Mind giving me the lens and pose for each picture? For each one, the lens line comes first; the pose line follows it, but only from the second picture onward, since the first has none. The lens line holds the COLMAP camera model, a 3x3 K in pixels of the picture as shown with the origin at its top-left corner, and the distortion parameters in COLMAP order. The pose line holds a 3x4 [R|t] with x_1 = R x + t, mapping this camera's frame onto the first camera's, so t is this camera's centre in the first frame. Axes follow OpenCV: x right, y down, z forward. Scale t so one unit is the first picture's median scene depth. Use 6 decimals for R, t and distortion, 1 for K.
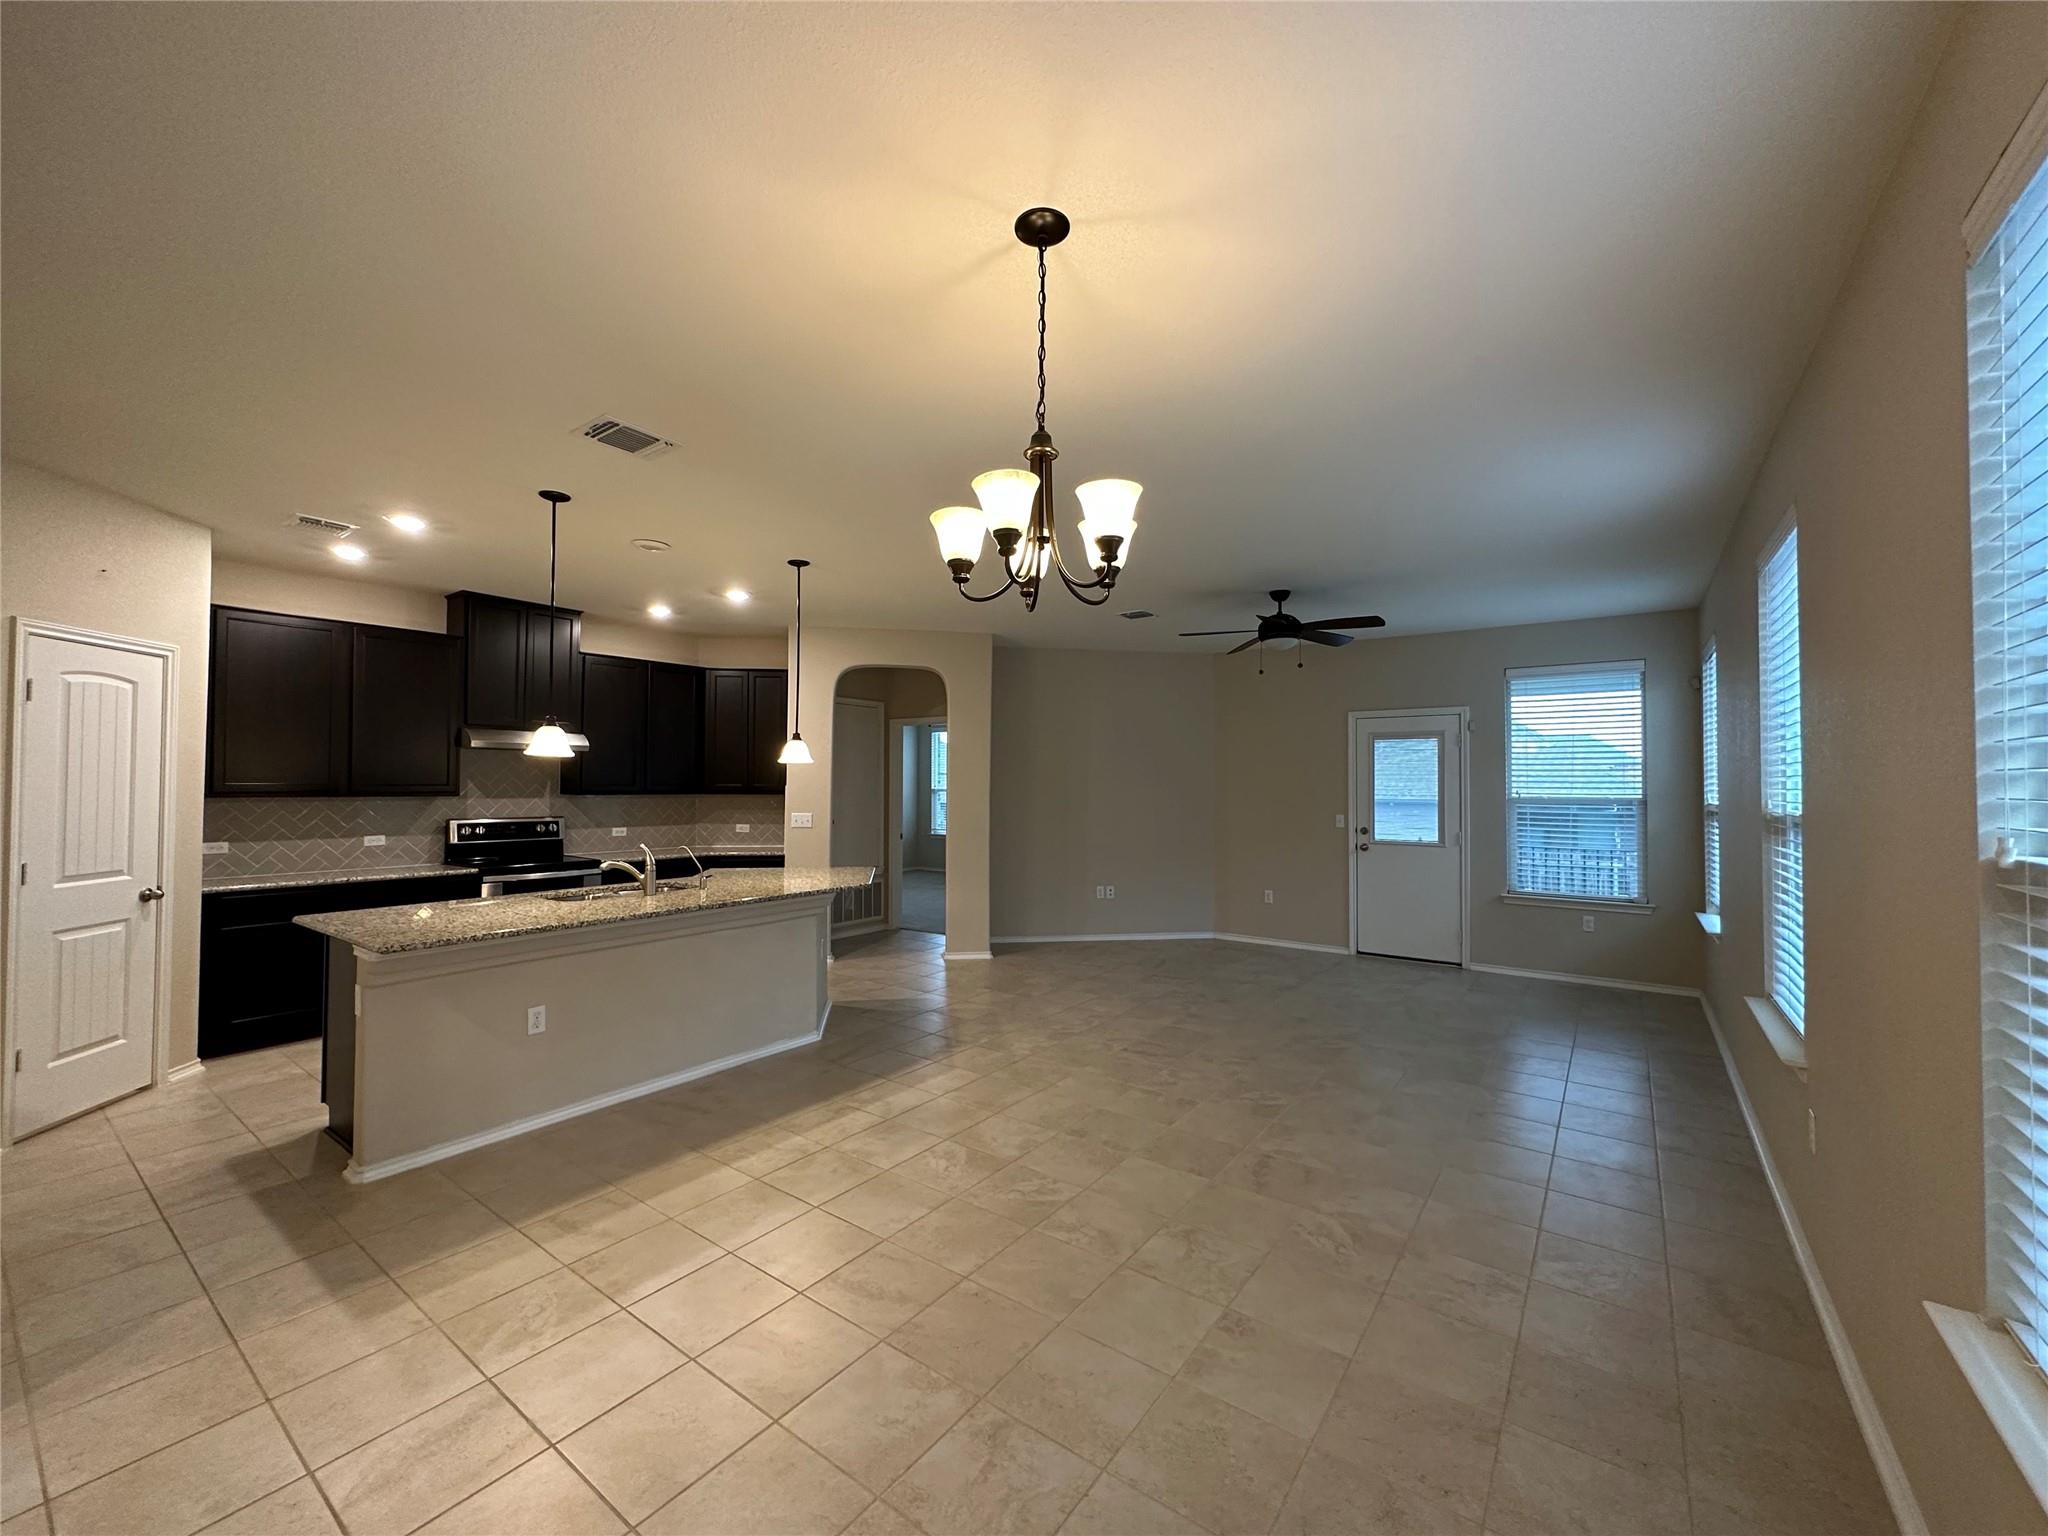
lens RADIAL K [[820.8, 0, 1022.3], [0, 820.8, 770.0], [0, 0, 1]] dist [0.007298, -0.000453]
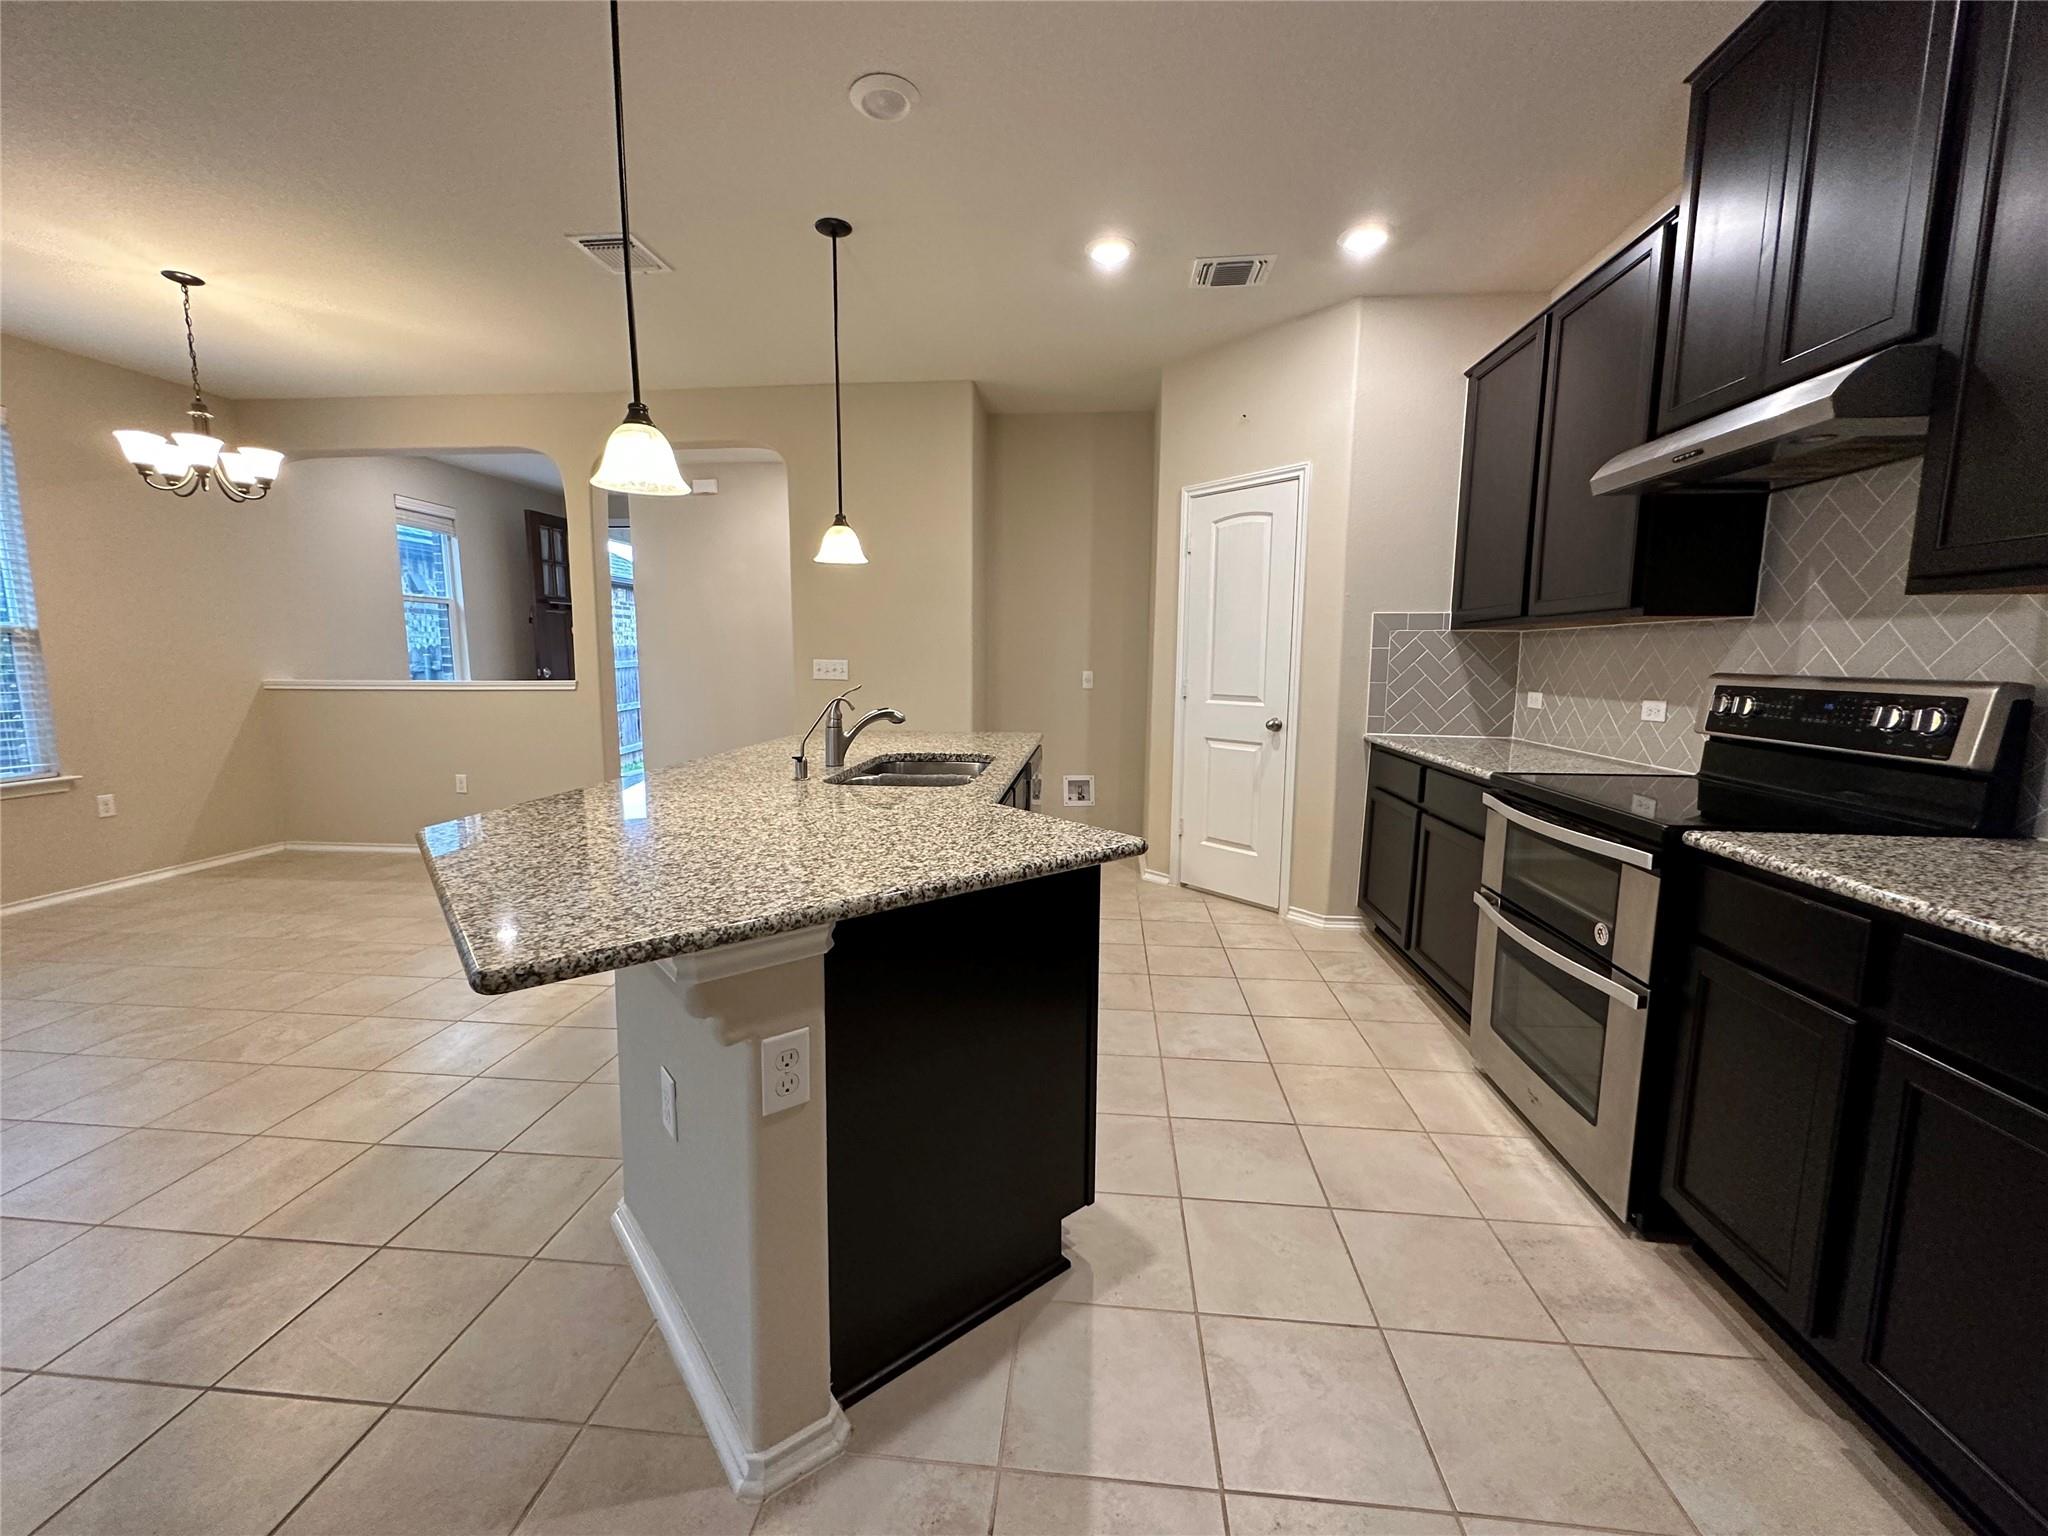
lens RADIAL K [[820.8, 0, 1023.3], [0, 820.8, 765.0], [0, 0, 1]] dist [0.007298, -0.000453]
pose [[-0.860209, 0.057883, -0.506646, -0.202941], [-0.000393, 0.993461, 0.114167, 0.062550], [0.509941, 0.098407, -0.854562, 1.262510]]
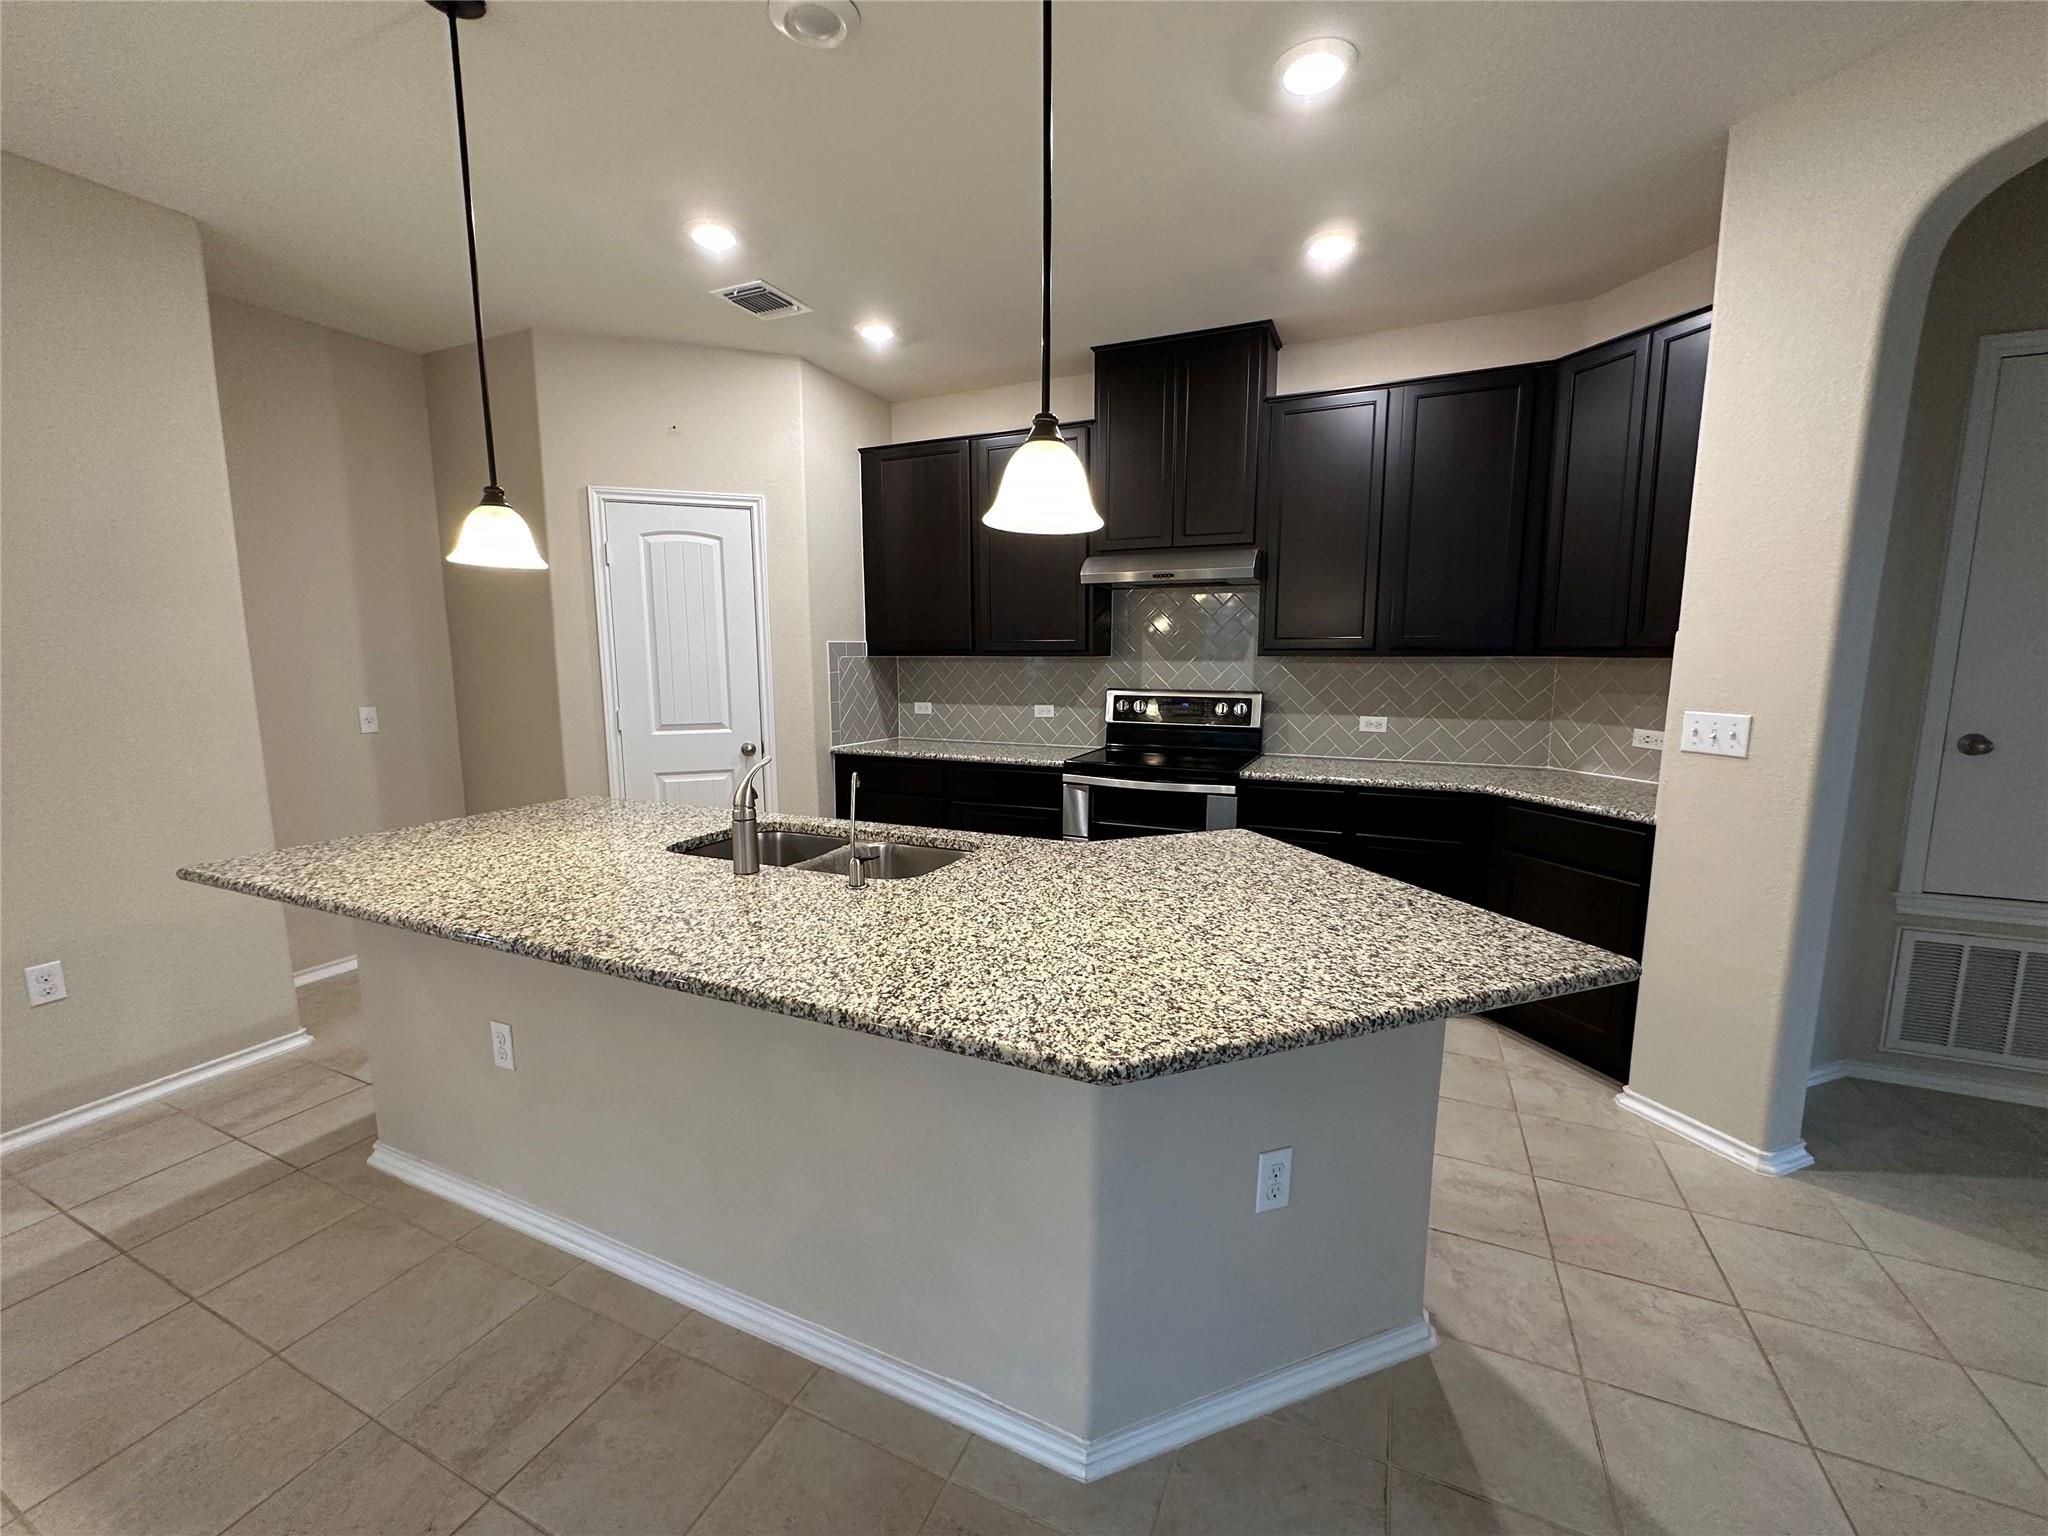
lens RADIAL K [[820.8, 0, 1022.2], [0, 820.8, 769.1], [0, 0, 1]] dist [0.007298, -0.000453]
pose [[0.194946, 0.133922, -0.971628, 0.004762], [0.021220, 0.989827, 0.140688, 0.028641], [0.980584, -0.048045, 0.190121, 0.839618]]
